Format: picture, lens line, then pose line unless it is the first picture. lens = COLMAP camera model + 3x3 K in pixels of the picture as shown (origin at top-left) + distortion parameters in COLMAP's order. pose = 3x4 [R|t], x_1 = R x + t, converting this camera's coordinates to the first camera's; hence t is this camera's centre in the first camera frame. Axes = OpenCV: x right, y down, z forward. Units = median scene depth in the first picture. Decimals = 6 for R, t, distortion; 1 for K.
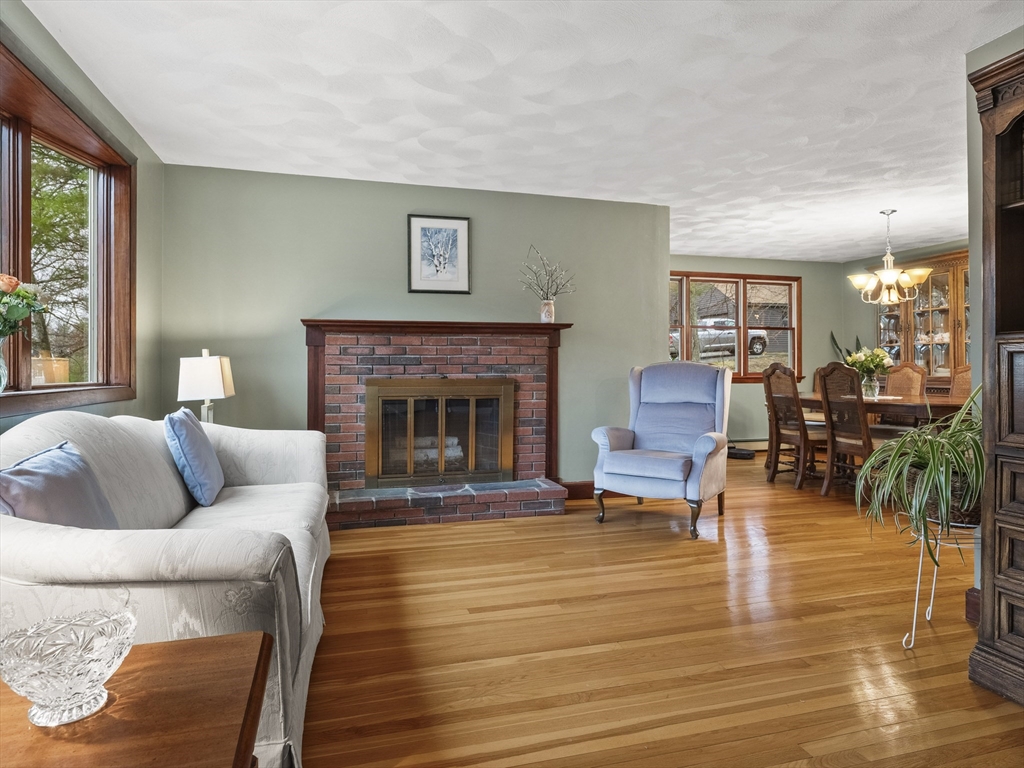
lens RADIAL K [[599.4, 0, 513.2], [0, 599.4, 365.1], [0, 0, 1]] dist [-0.018336, -0.000702]
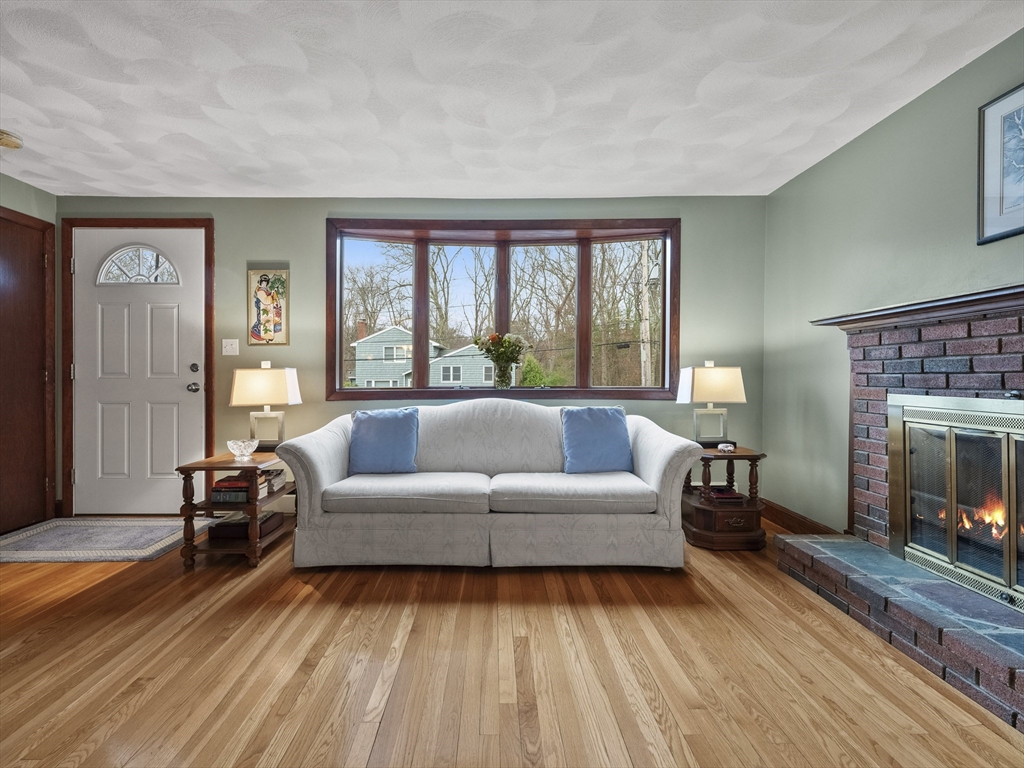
lens RADIAL K [[471.5, 0, 502.5], [0, 471.5, 382.0], [0, 0, 1]] dist [-0.000857, 0.000326]
pose [[-0.251243, 0.014011, -0.967823, 0.312747], [0.001798, 0.999900, 0.014008, 0.001178], [0.967922, 0.001779, -0.251243, 0.565264]]
